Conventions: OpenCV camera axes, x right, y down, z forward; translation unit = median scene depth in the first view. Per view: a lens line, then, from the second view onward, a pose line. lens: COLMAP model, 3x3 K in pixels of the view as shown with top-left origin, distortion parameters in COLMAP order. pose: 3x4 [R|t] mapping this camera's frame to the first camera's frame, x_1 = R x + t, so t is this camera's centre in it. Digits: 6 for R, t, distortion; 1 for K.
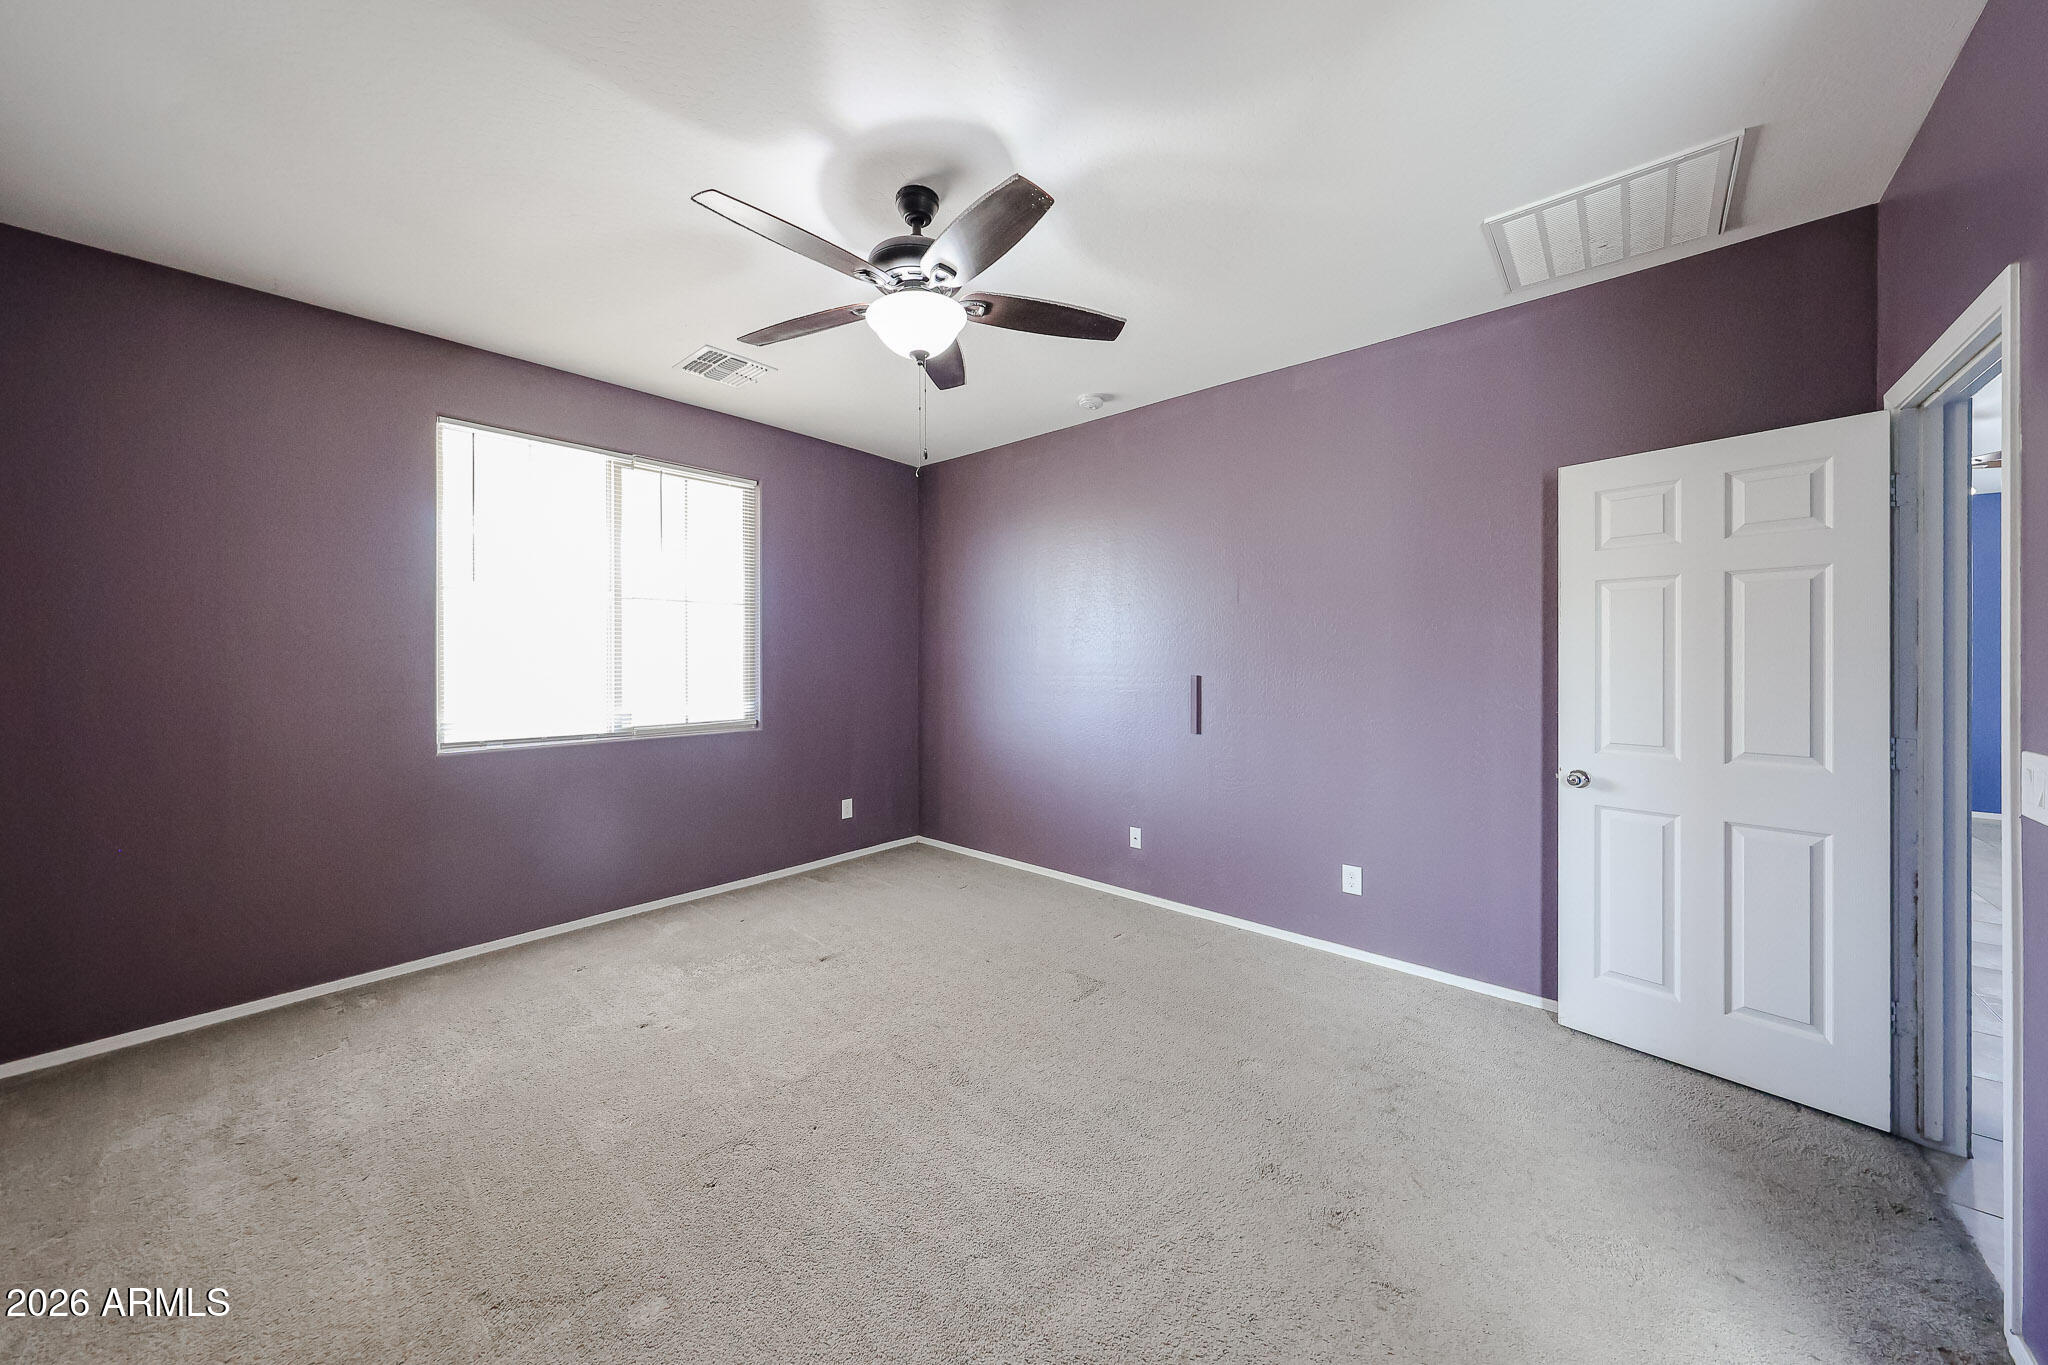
lens RADIAL K [[705.8, 0, 1015.5], [0, 705.8, 659.8], [0, 0, 1]] dist [0.000405, 0.000014]
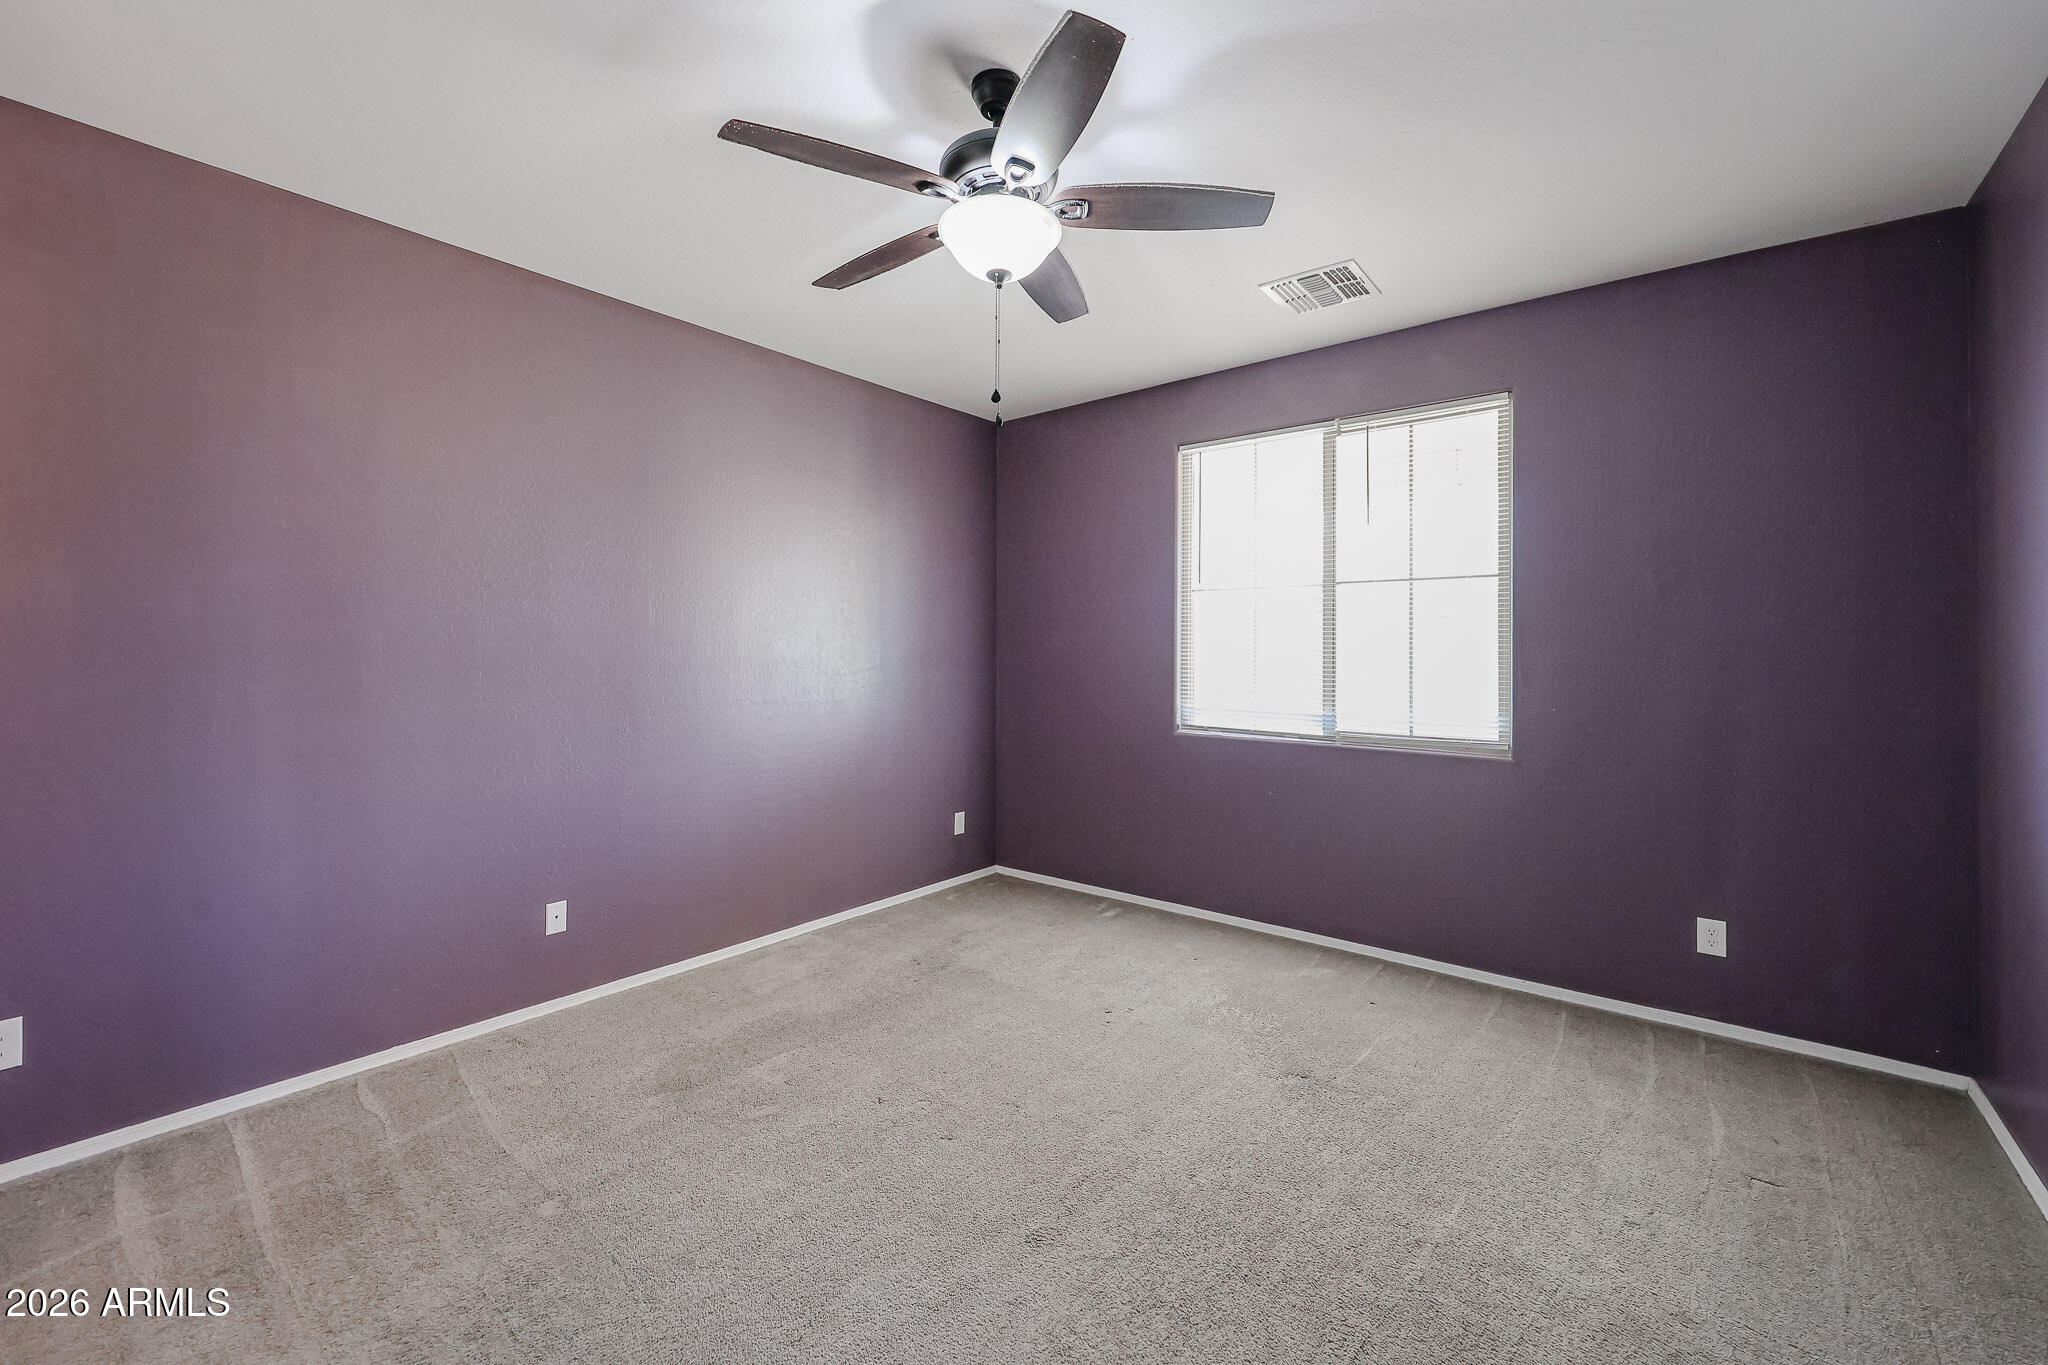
lens RADIAL K [[827.4, 0, 1019.6], [0, 827.4, 637.4], [0, 0, 1]] dist [0.000777, 0.000061]
pose [[0.044779, -0.021962, -0.998755, 0.486709], [-0.011873, 0.999676, -0.022514, 0.008004], [0.998926, 0.012866, 0.044504, 0.599393]]
